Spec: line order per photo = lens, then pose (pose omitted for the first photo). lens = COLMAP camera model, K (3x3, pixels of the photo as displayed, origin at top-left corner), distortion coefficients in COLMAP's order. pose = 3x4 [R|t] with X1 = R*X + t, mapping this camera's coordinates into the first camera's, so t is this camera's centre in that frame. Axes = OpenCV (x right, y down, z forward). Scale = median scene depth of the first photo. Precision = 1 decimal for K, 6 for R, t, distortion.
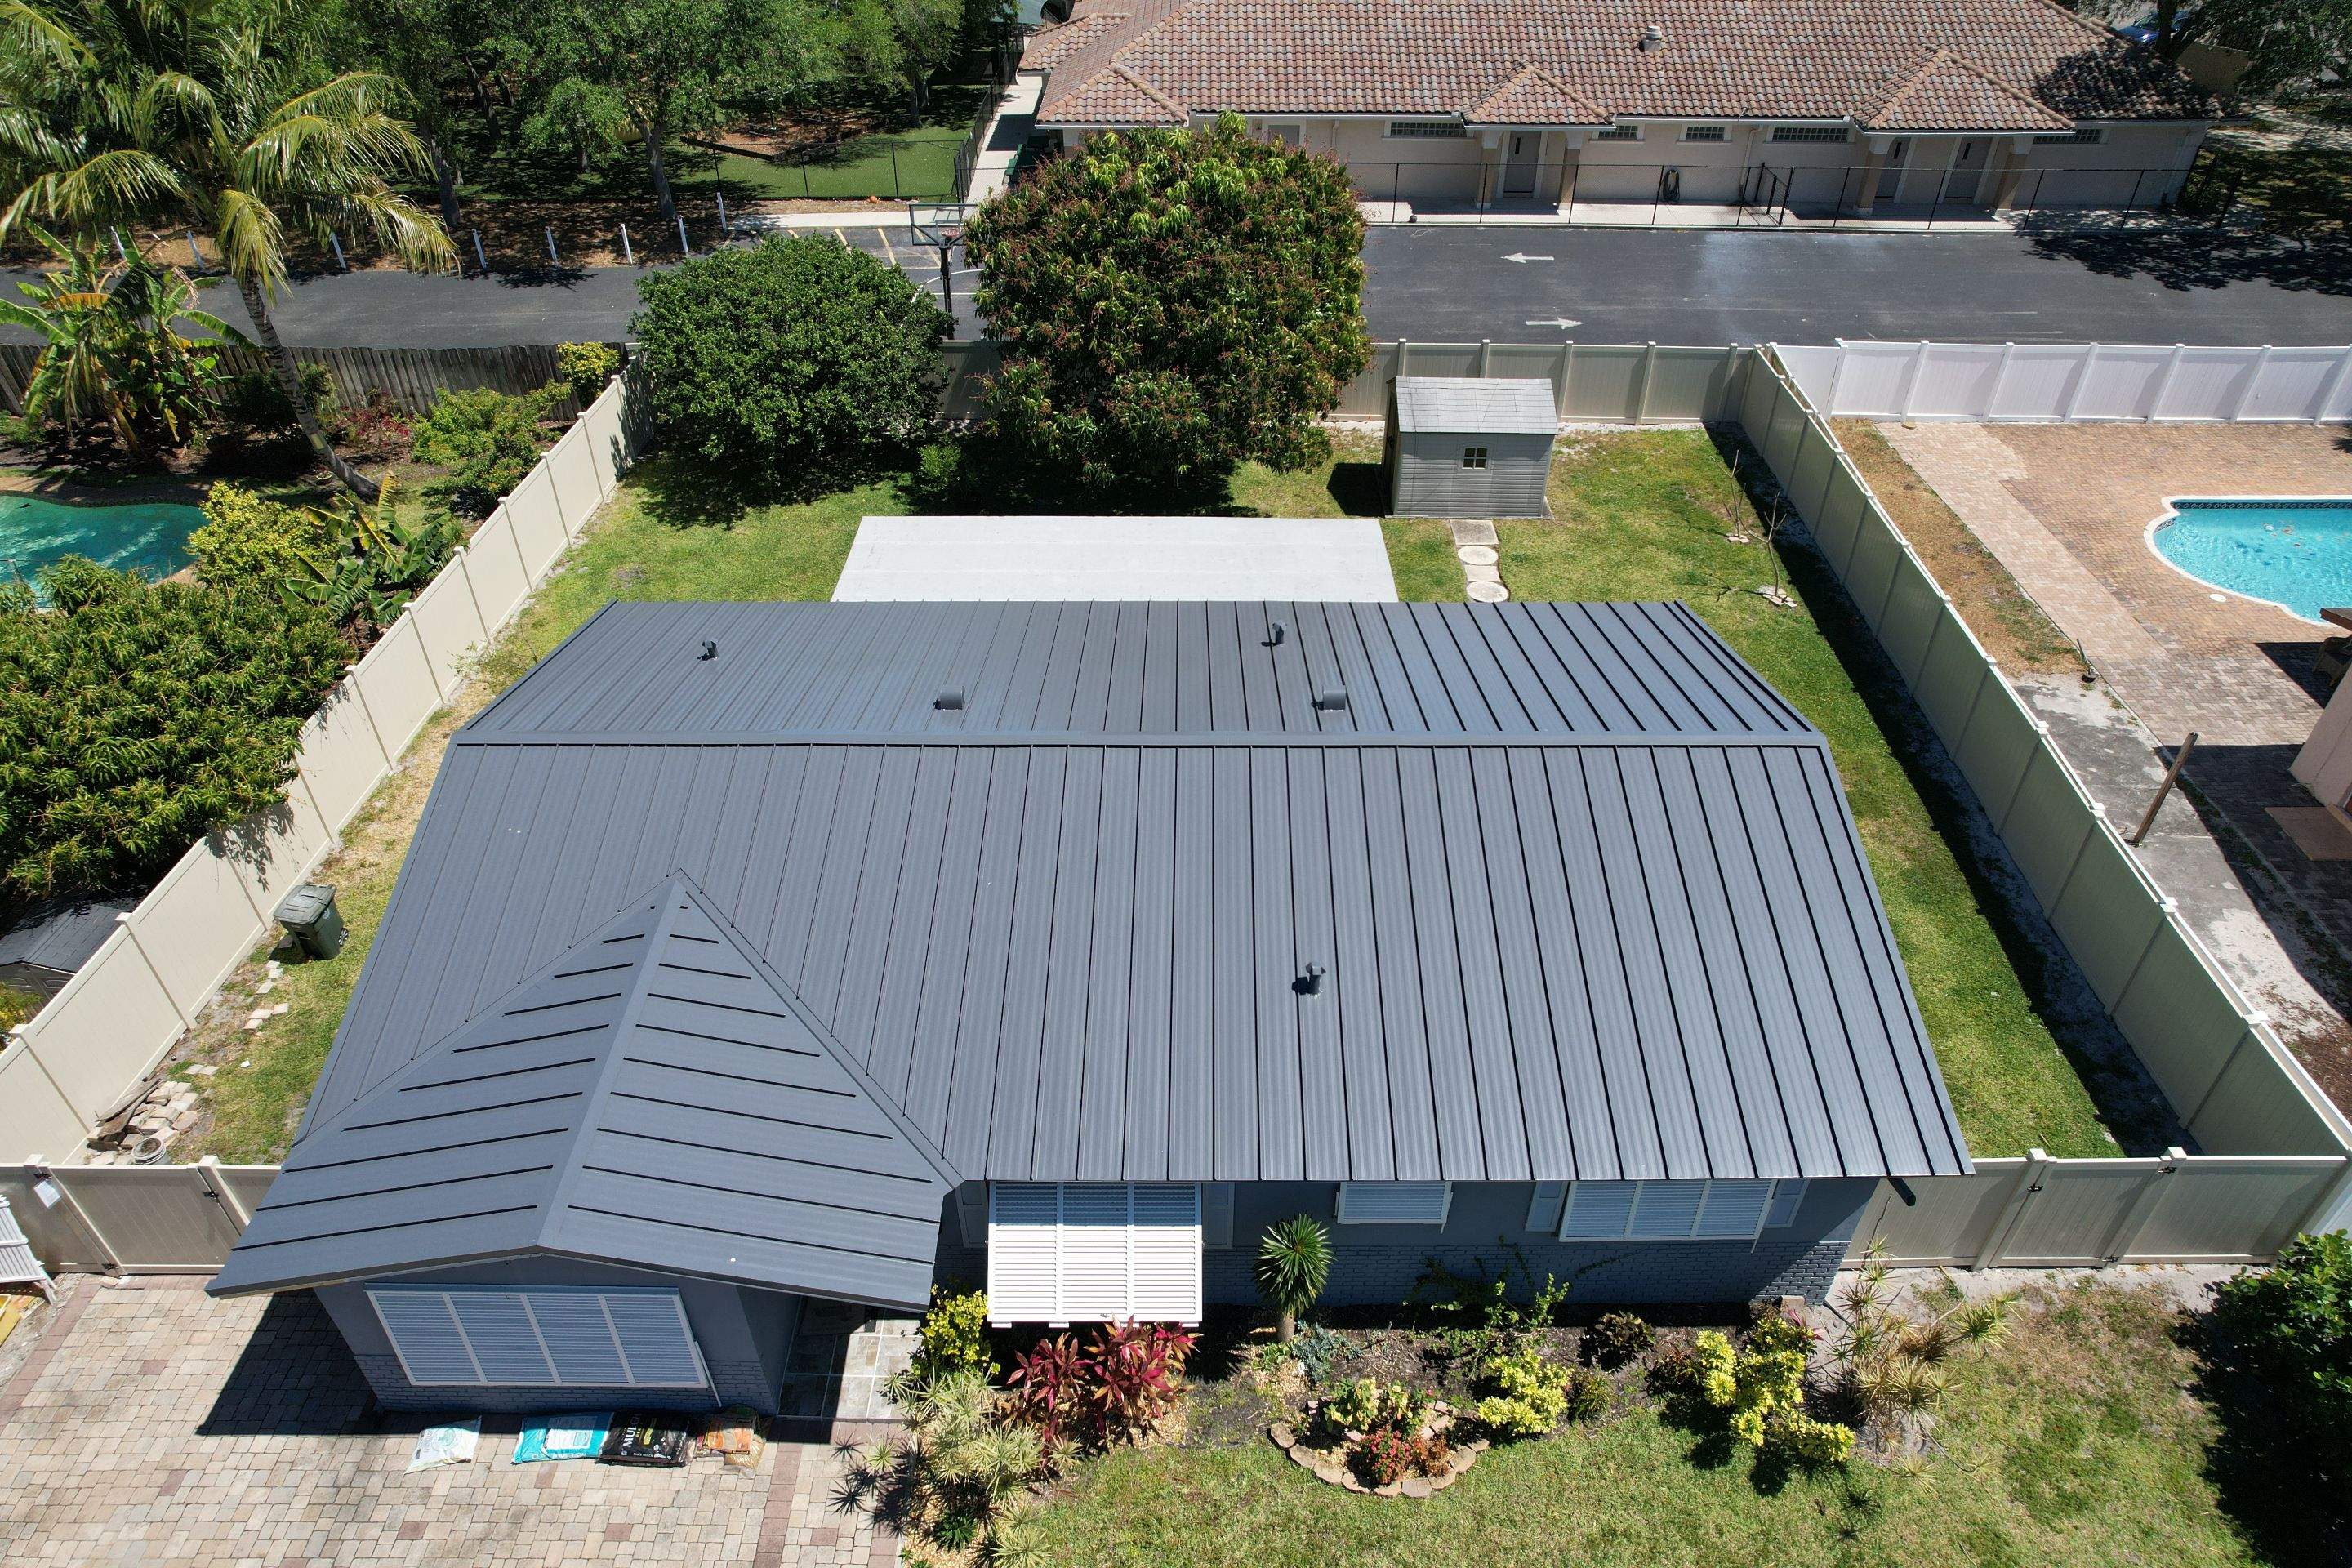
lens RADIAL K [[1524.7, 0, 1185.9], [0, 1524.7, 784.1], [0, 0, 1]] dist [-0.067182, 0.064468]
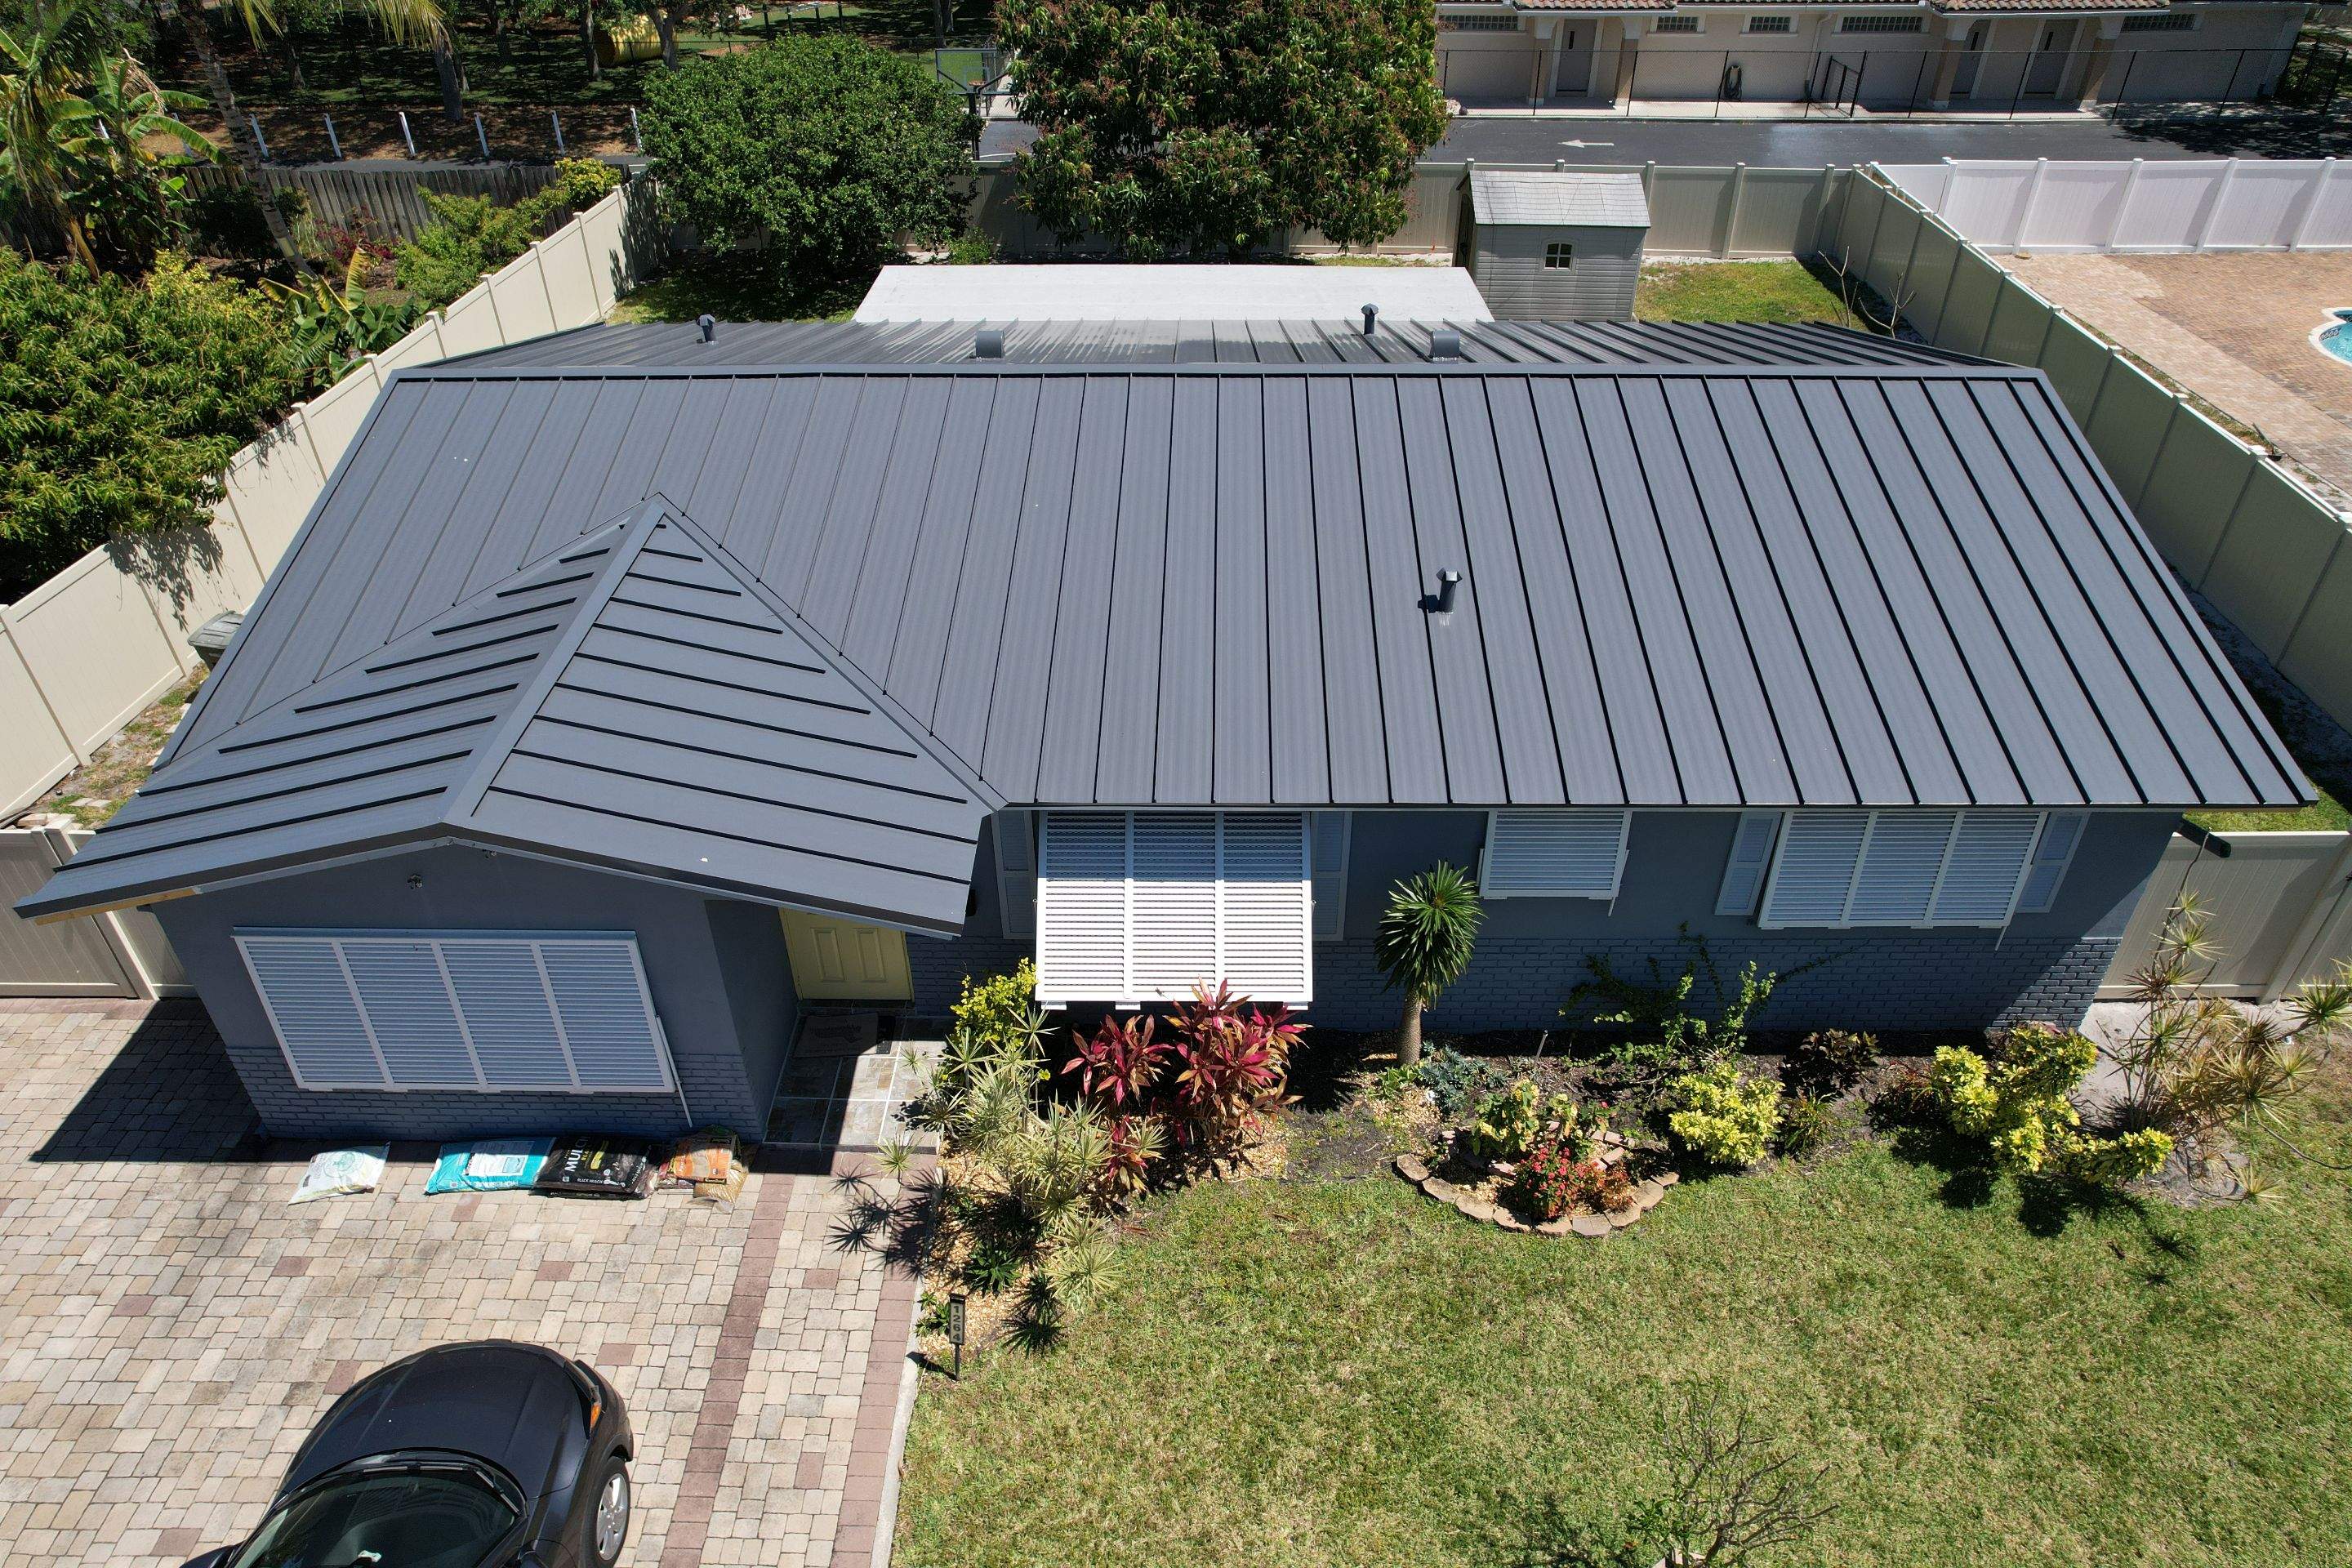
lens RADIAL K [[1524.7, 0, 1184.8], [0, 1524.7, 784.1], [0, 0, 1]] dist [-0.067182, 0.064468]
pose [[0.999935, 0.000264, -0.011404, -0.041005], [-0.000649, 0.999430, -0.033746, 0.241831], [0.011389, 0.033751, 0.999365, 0.196696]]
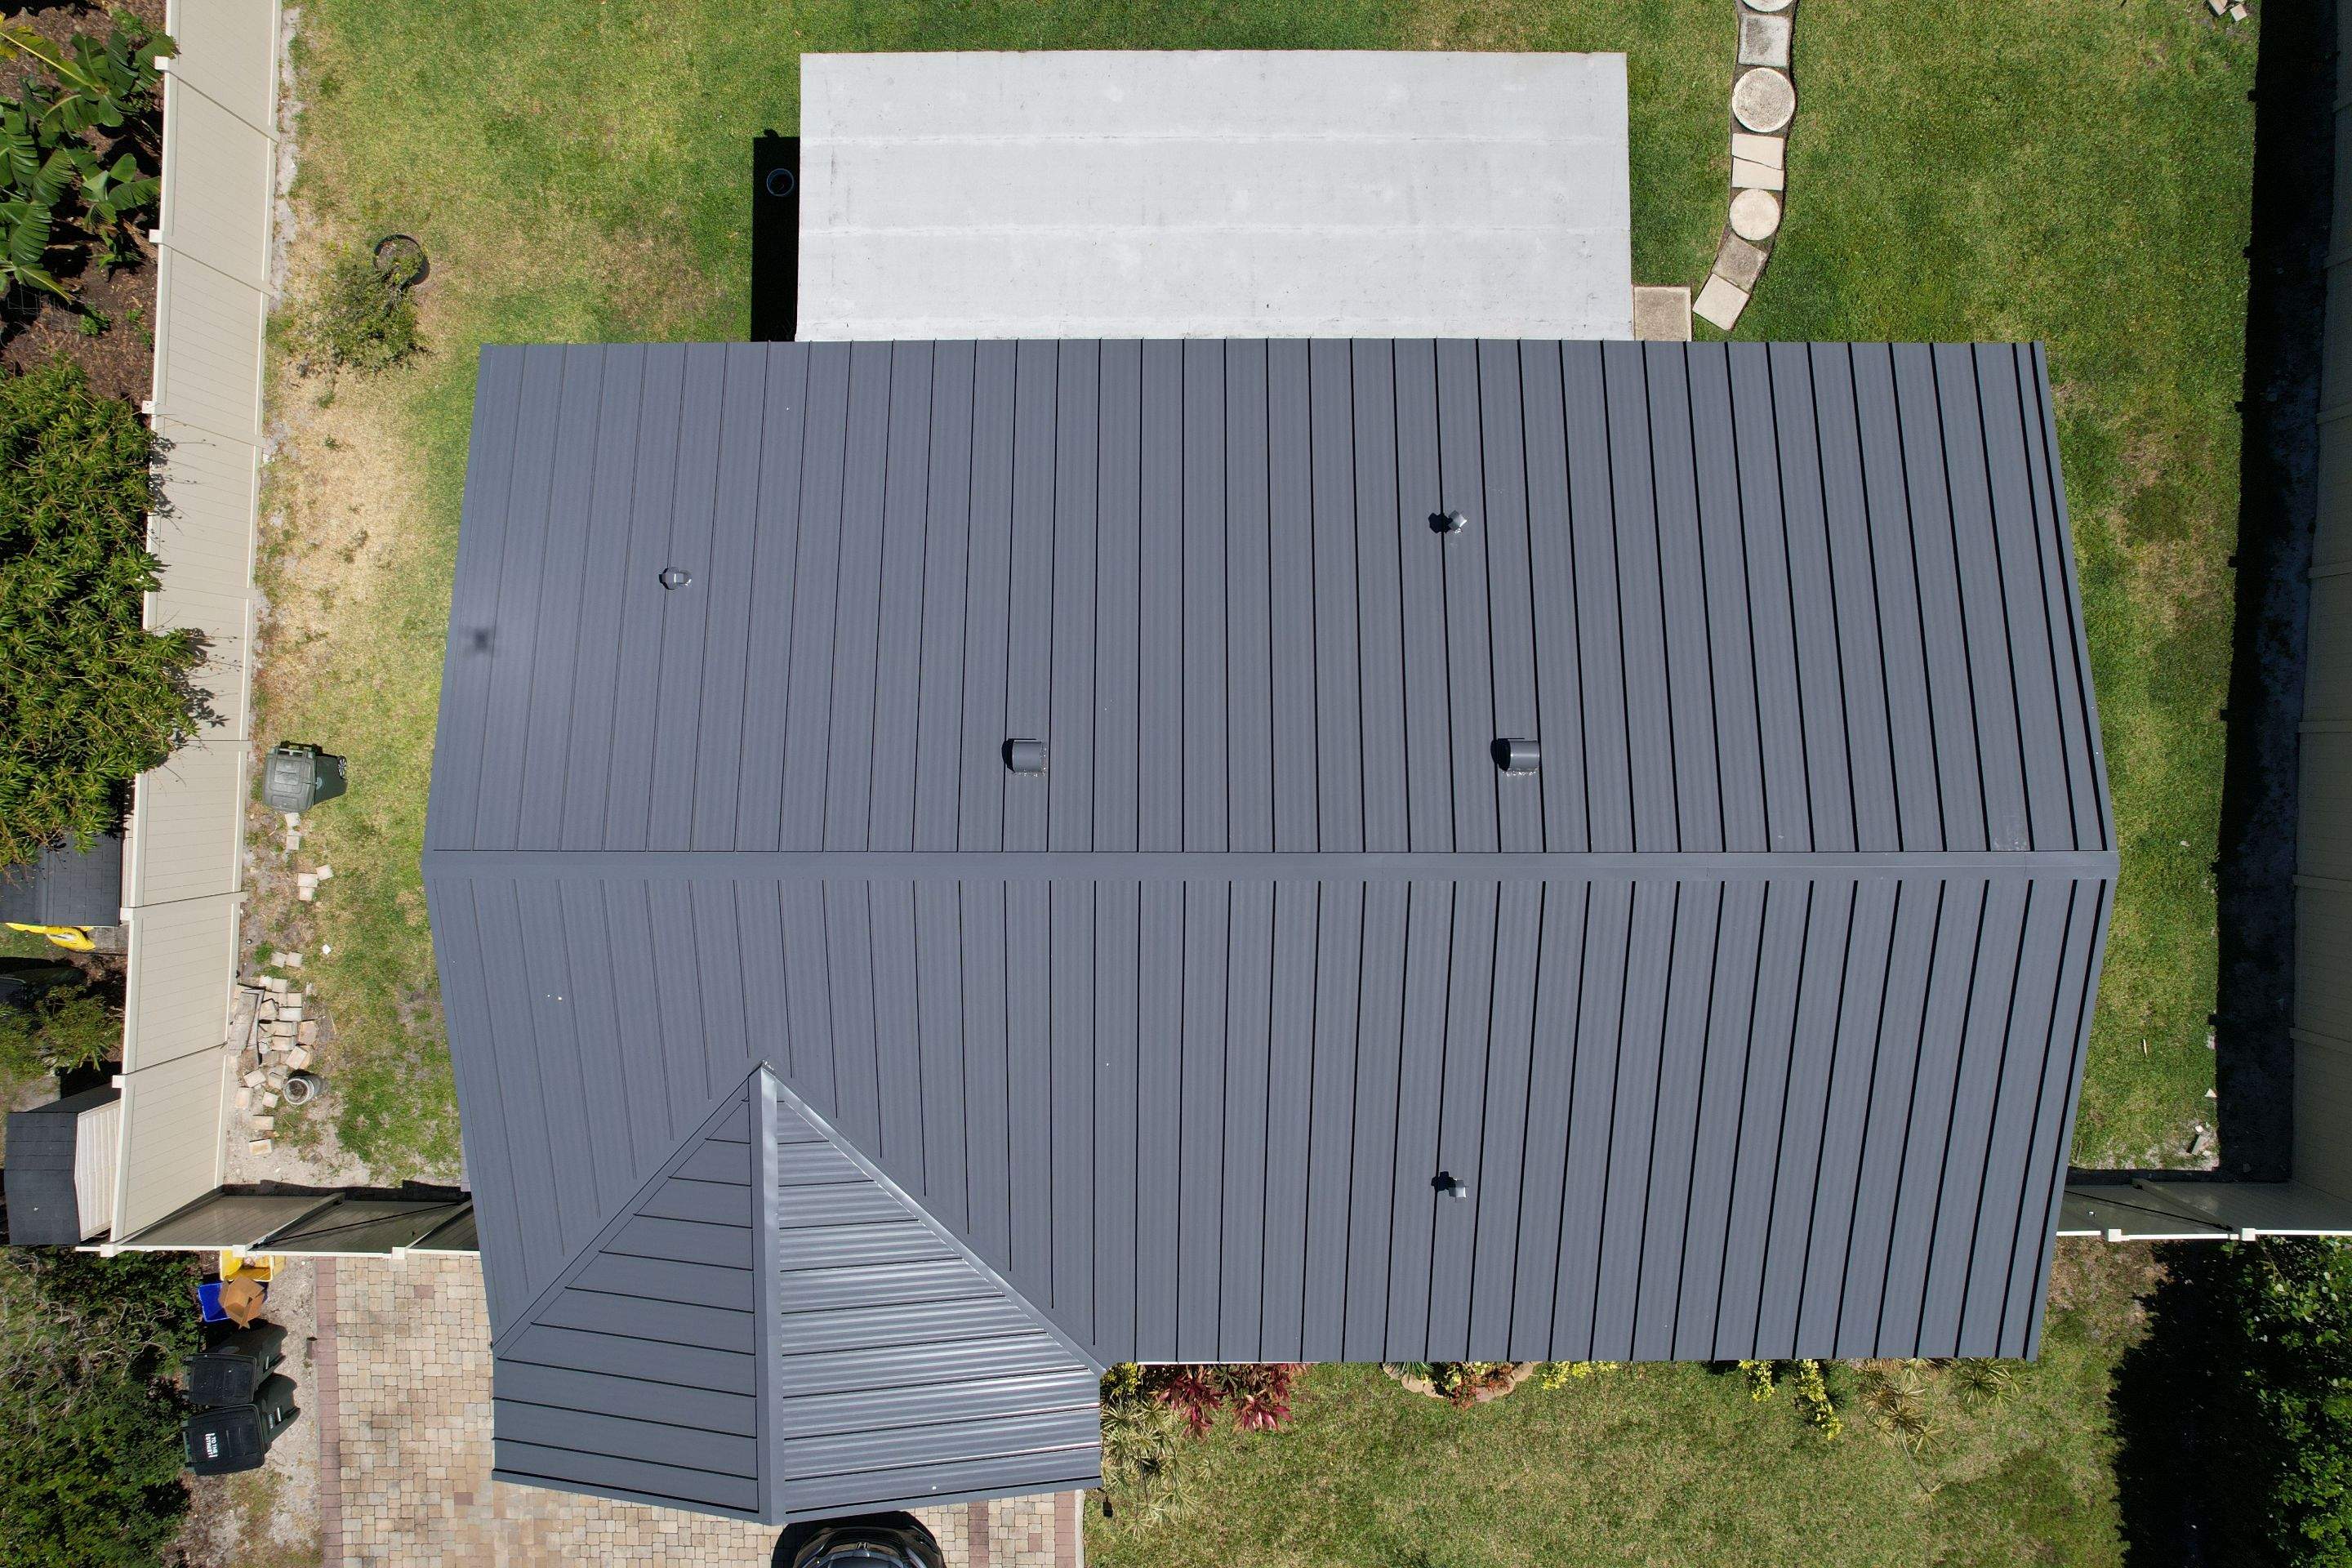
lens RADIAL K [[1524.7, 0, 1176.0], [0, 1524.7, 784.7], [0, 0, 1]] dist [-0.067182, 0.064468]
pose [[0.999966, -0.000622, -0.008172, -0.082061], [0.006984, 0.586385, 0.810003, -0.768600], [0.004288, -0.810033, 0.586369, 0.606833]]
